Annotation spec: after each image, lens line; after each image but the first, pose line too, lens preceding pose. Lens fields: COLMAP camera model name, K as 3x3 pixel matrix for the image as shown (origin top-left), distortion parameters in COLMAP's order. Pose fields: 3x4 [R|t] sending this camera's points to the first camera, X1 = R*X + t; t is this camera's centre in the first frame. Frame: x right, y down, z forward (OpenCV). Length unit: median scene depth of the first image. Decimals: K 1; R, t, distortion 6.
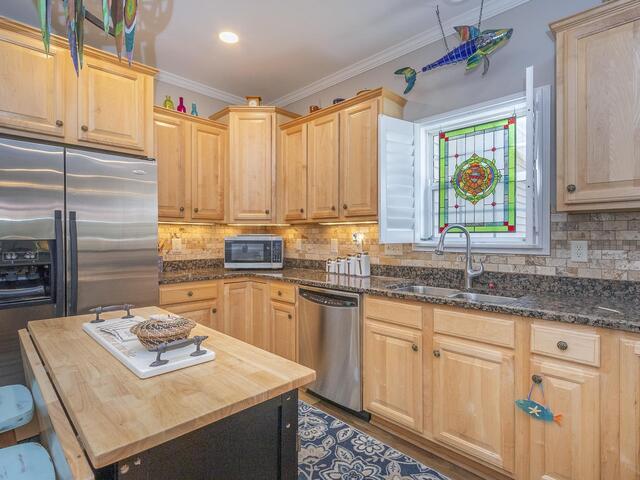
lens RADIAL K [[333.1, 0, 322.6], [0, 333.1, 236.6], [0, 0, 1]] dist [-0.000404, -0.000816]
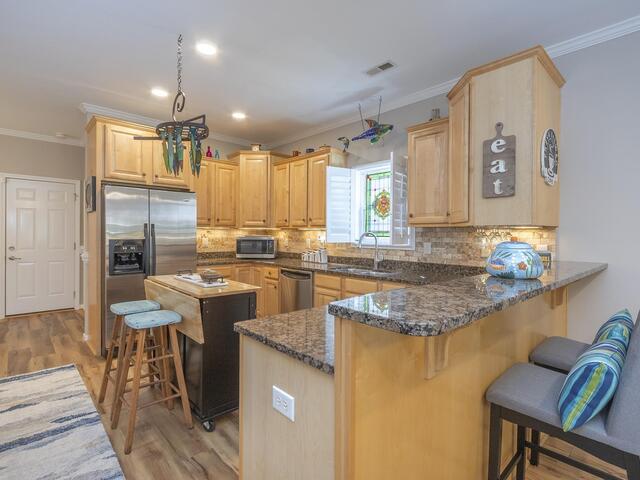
lens RADIAL K [[325.6, 0, 322.7], [0, 325.6, 236.0], [0, 0, 1]] dist [0.001347, -0.000360]
pose [[0.999170, 0.007952, -0.039961, 0.196251], [-0.007580, 0.999927, 0.009462, -0.025468], [0.040034, -0.009152, 0.999156, -0.578770]]
